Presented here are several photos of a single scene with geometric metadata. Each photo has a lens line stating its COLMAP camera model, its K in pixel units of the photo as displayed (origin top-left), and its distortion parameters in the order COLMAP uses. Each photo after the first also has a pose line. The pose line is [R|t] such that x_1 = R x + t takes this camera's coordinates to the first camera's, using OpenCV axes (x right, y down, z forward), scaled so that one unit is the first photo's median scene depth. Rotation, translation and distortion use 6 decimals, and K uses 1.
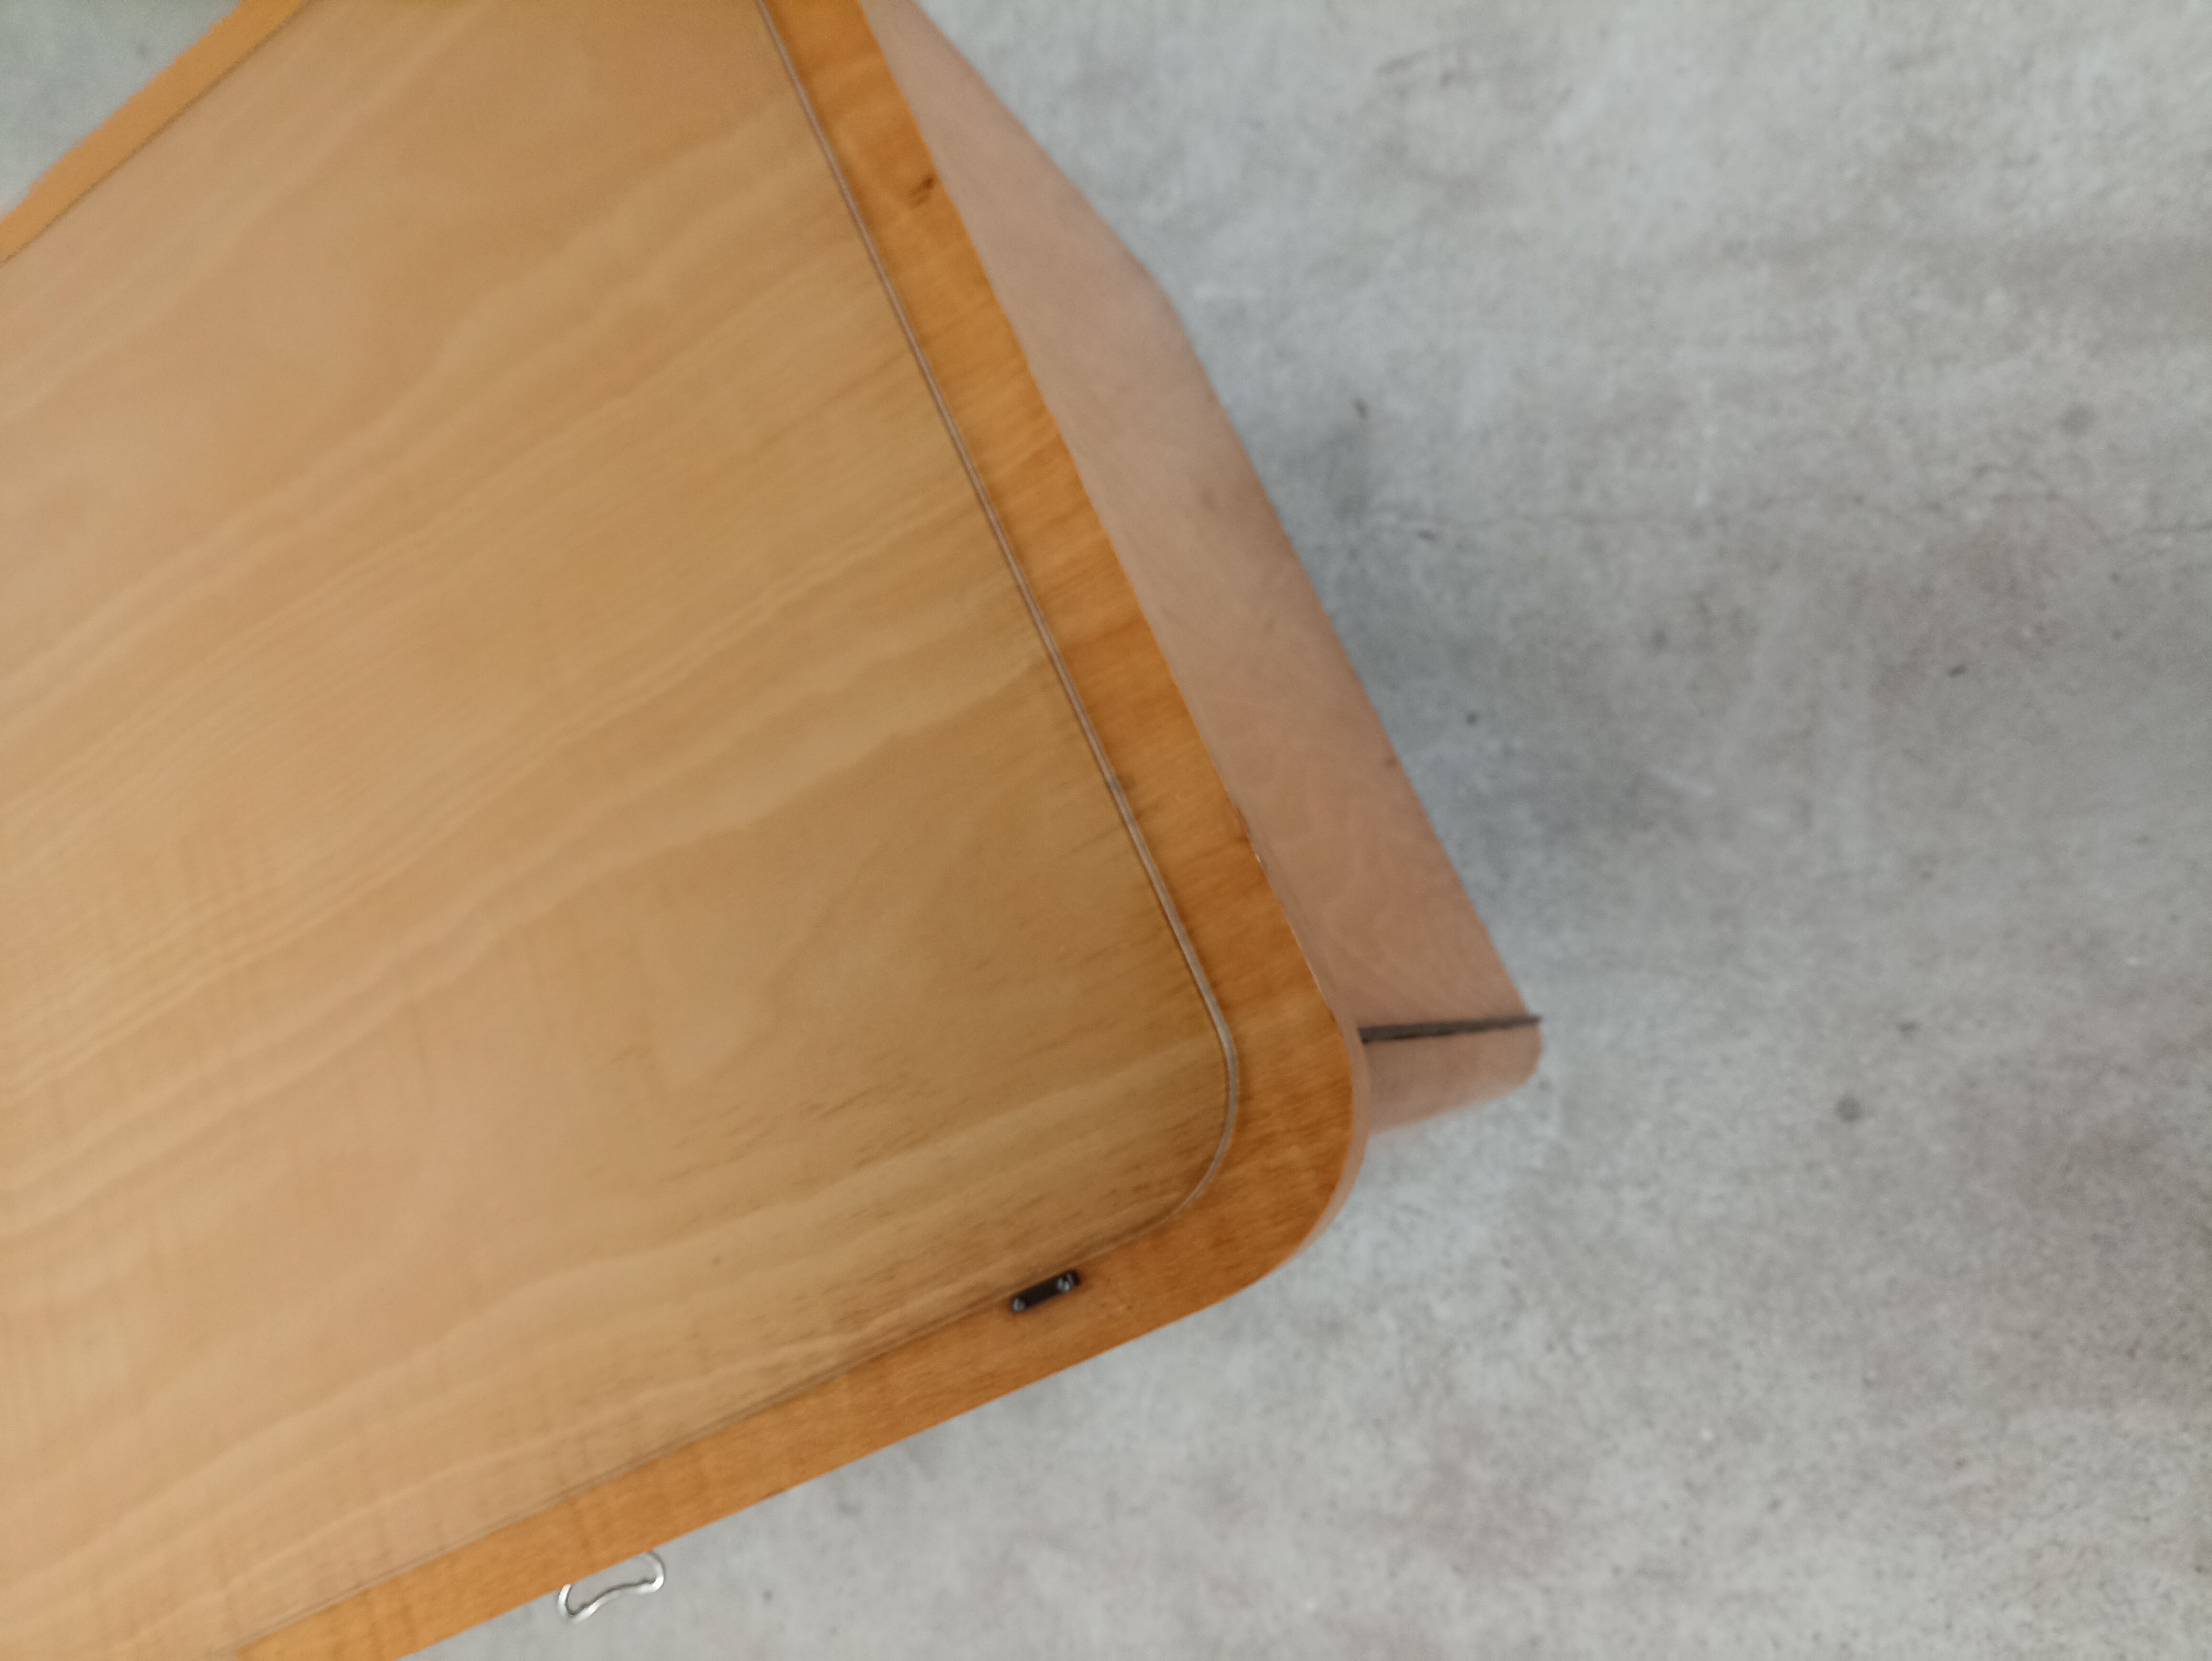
lens RADIAL K [[1613.7, 0, 1104.0], [0, 1613.7, 845.8], [0, 0, 1]] dist [0.018670, 0.000943]
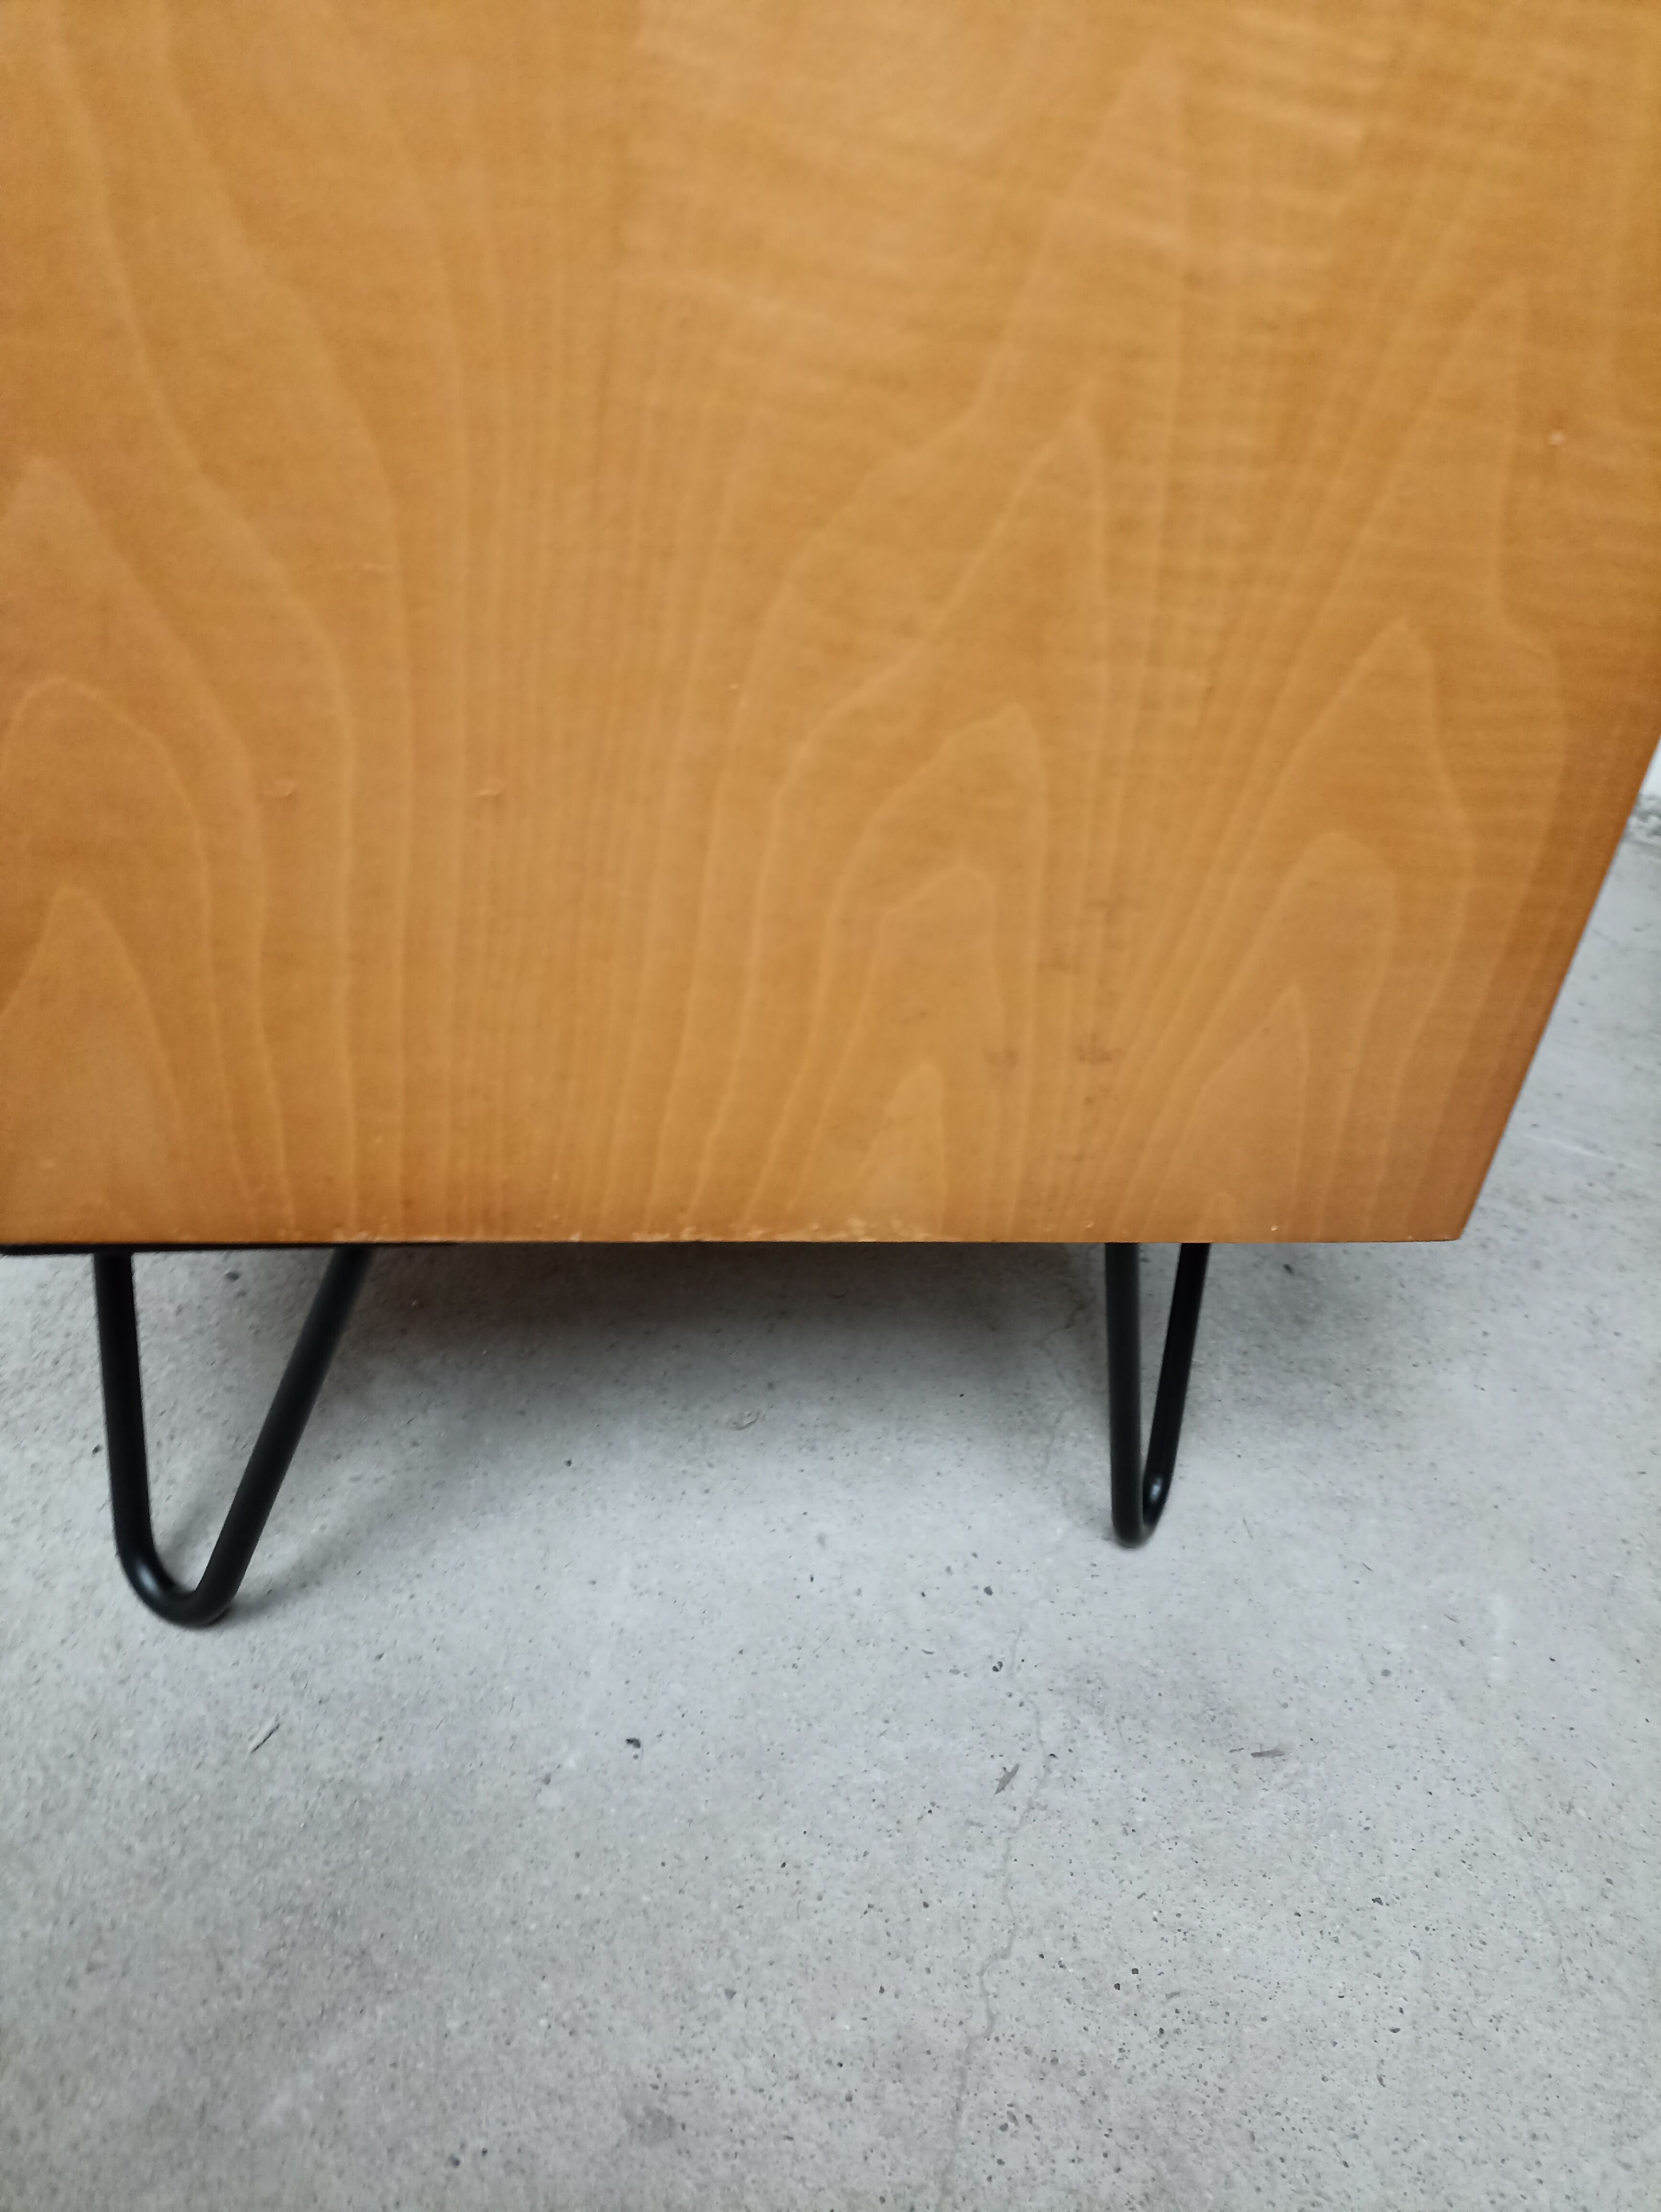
lens RADIAL K [[1613.7, 0, 825.5], [0, 1613.7, 1091.7], [0, 0, 1]] dist [0.018670, 0.000943]
pose [[-0.238354, 0.720470, -0.651238, 0.416677], [-0.971003, -0.164061, 0.173886, -0.201699], [0.018437, 0.673801, 0.738683, 0.495037]]
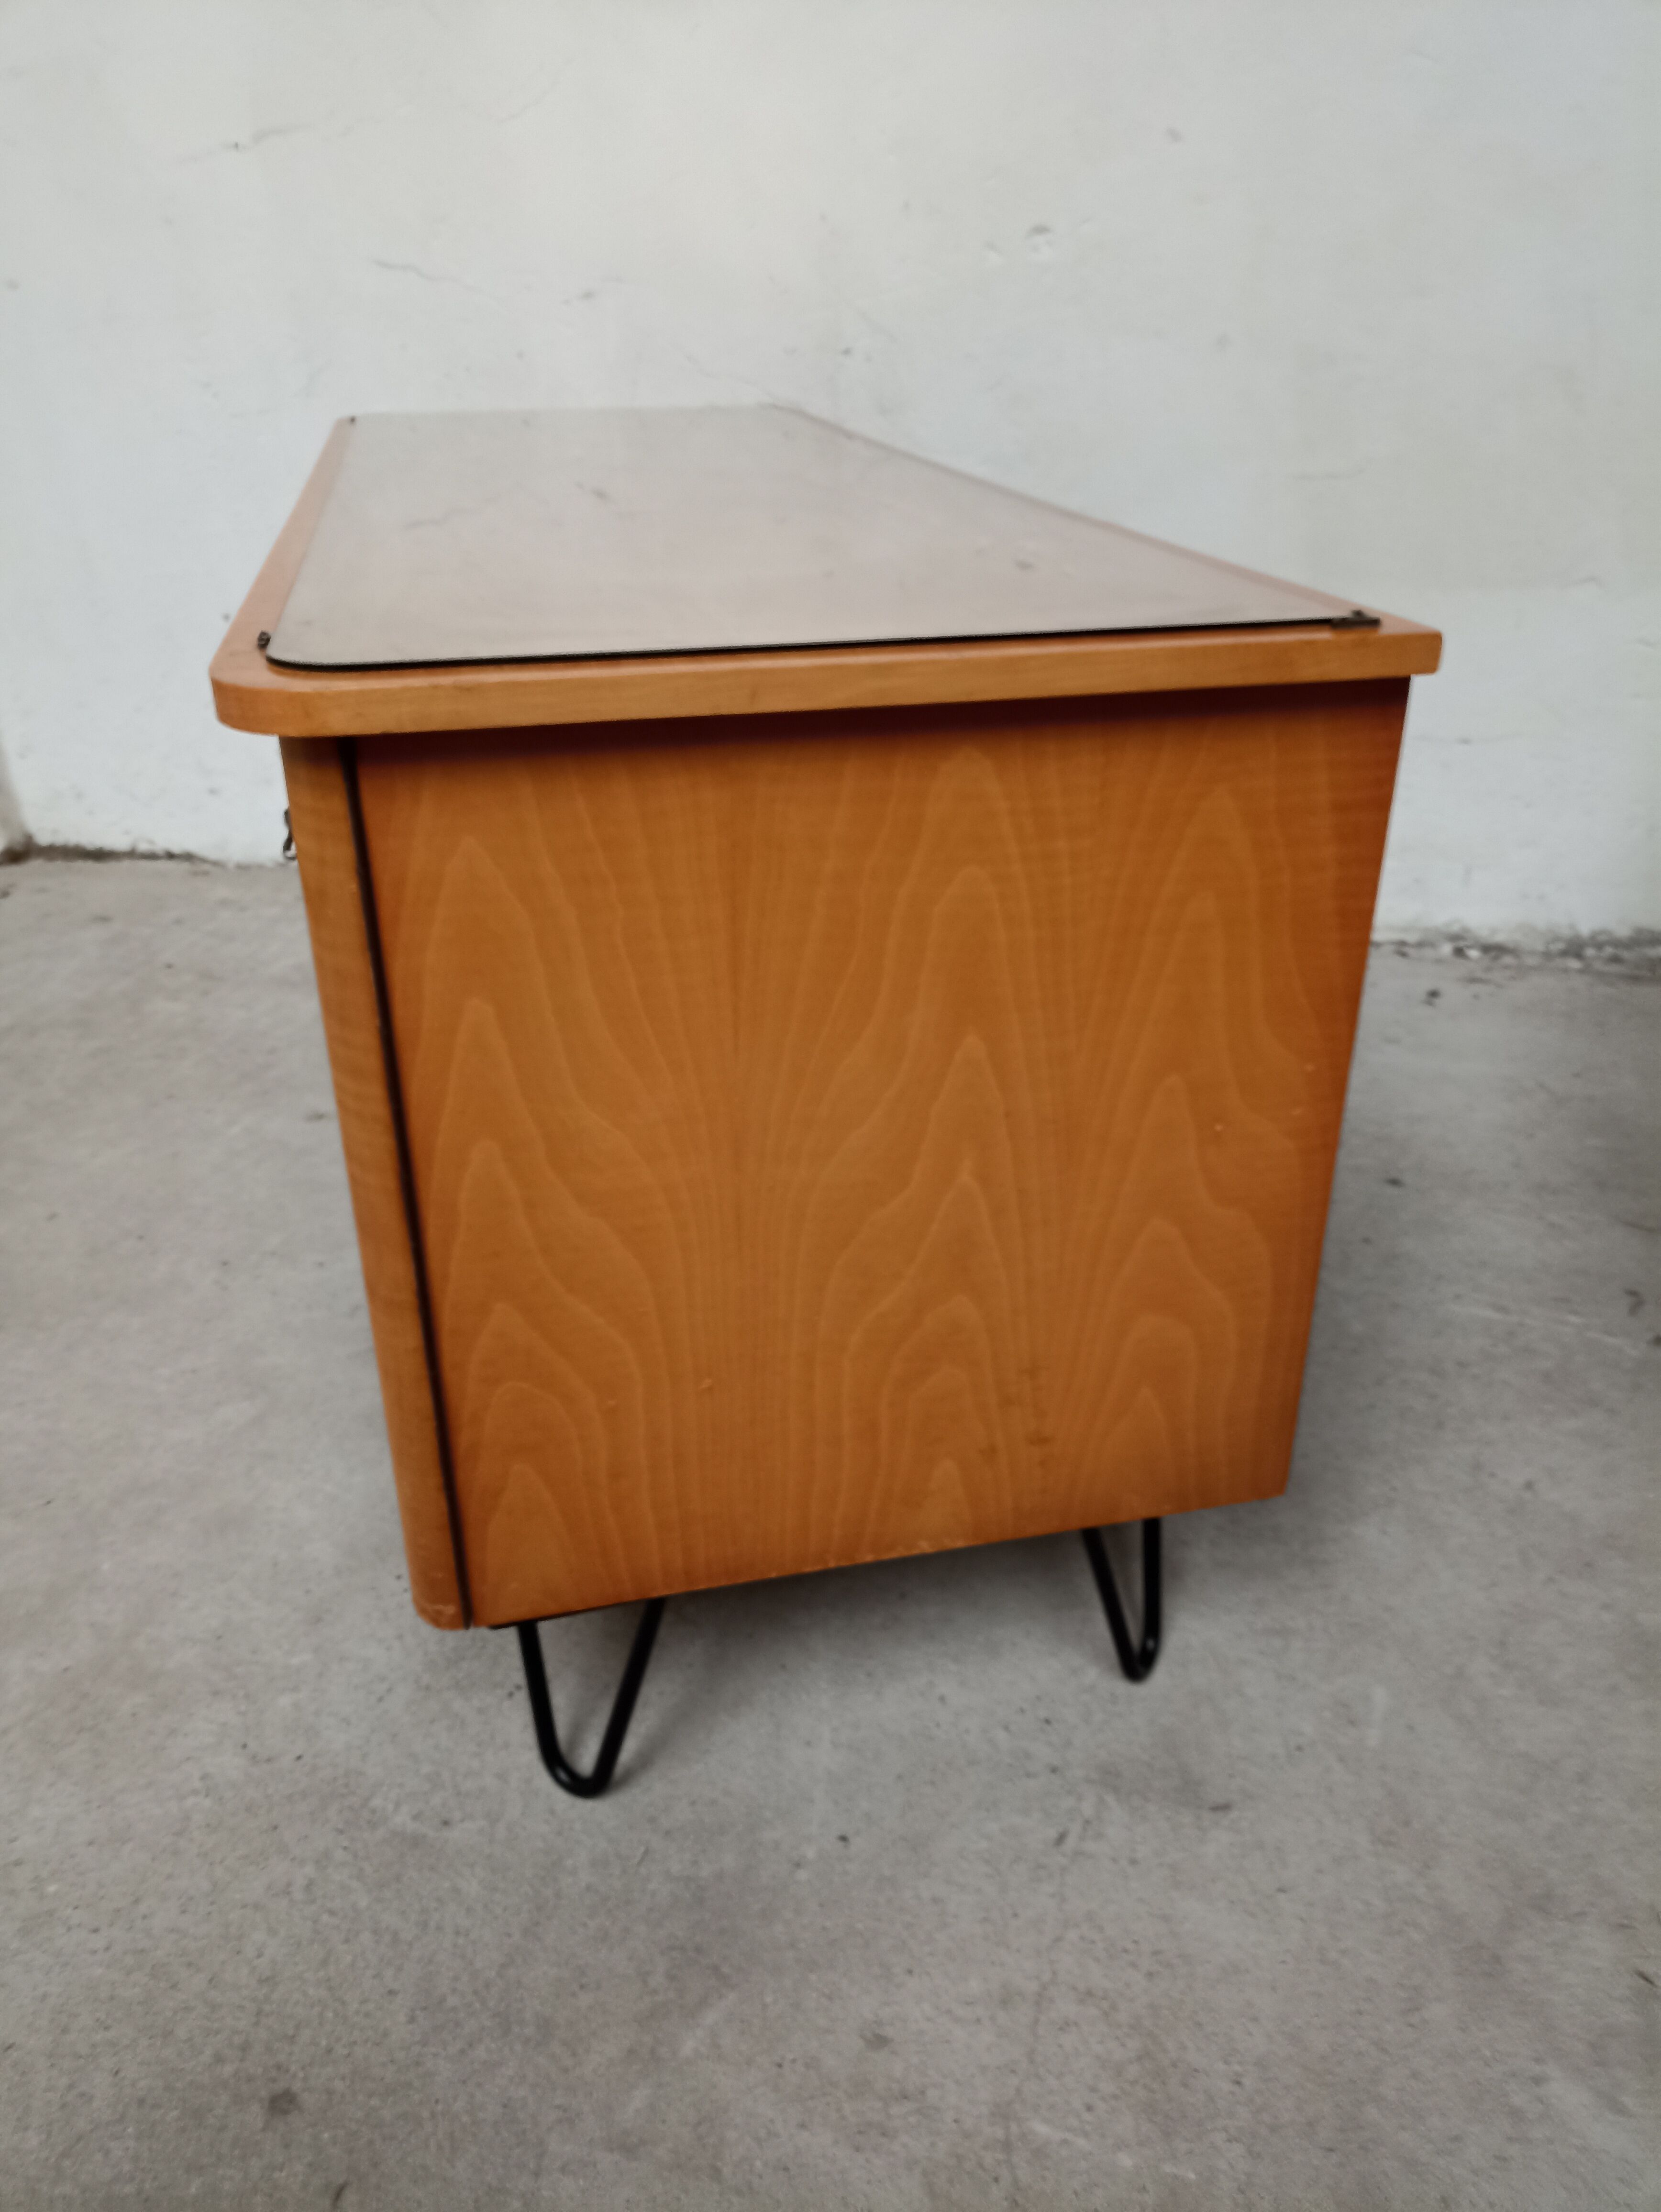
lens RADIAL K [[1613.7, 0, 820.4], [0, 1613.7, 1109.9], [0, 0, 1]] dist [0.018670, 0.000943]
pose [[-0.198266, 0.740297, -0.642379, 0.532598], [-0.963758, -0.027890, 0.265317, -0.308173], [0.178498, 0.671701, 0.718996, 0.066947]]
